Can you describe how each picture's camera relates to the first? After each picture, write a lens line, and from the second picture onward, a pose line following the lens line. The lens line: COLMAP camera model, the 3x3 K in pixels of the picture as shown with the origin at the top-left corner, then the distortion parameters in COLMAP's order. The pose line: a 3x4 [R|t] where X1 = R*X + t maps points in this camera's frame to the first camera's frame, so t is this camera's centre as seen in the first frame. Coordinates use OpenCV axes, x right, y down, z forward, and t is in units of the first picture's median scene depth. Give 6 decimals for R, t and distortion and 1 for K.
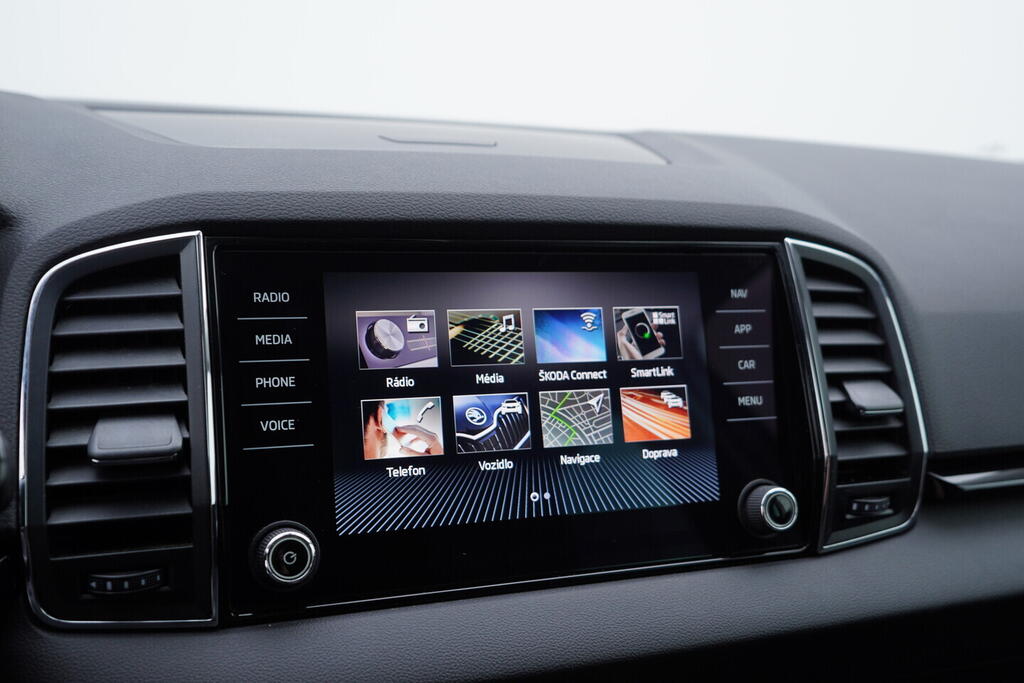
lens RADIAL K [[1048.5, 0, 510.2], [0, 1048.5, 337.3], [0, 0, 1]] dist [-0.009022, 0.000000]
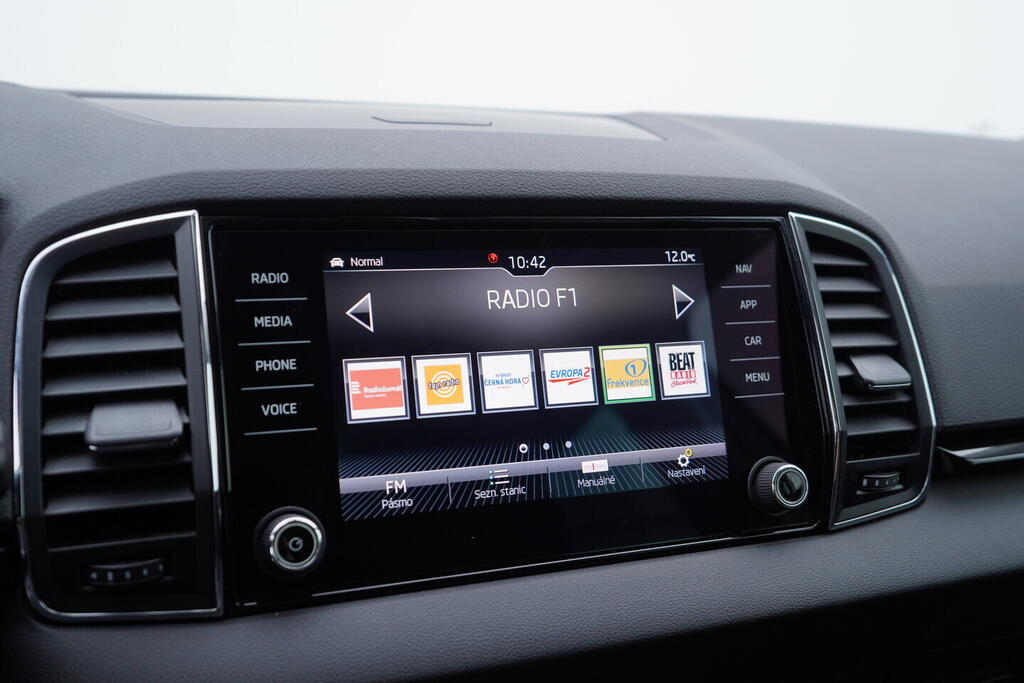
lens RADIAL K [[1048.5, 0, 509.8], [0, 1048.5, 338.3], [0, 0, 1]] dist [-0.009022, 0.000000]
pose [[0.999669, -0.019865, 0.016359, -0.020087], [0.019799, 0.999795, 0.004149, 0.016341], [-0.016438, -0.003824, 0.999858, 0.020974]]
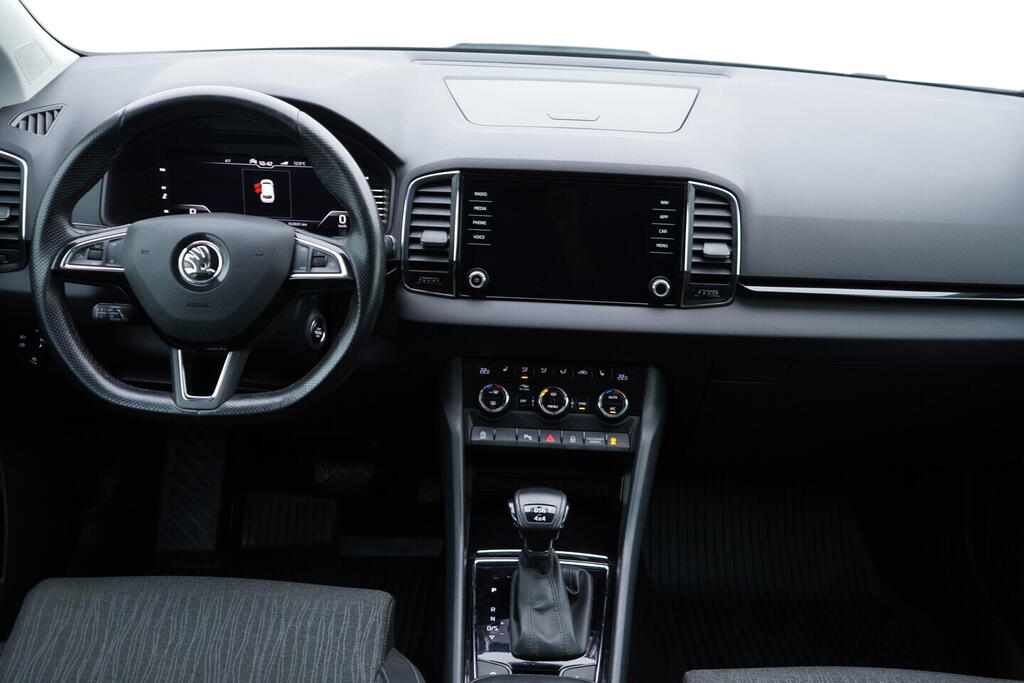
lens RADIAL K [[973.1, 0, 511.8], [0, 973.1, 346.2], [0, 0, 1]] dist [-0.021384, 0.000000]
pose [[0.918461, 0.157739, -0.362694, 0.837575], [-0.064068, 0.964253, 0.257121, -0.305393], [0.390287, -0.212919, 0.895735, -1.392144]]
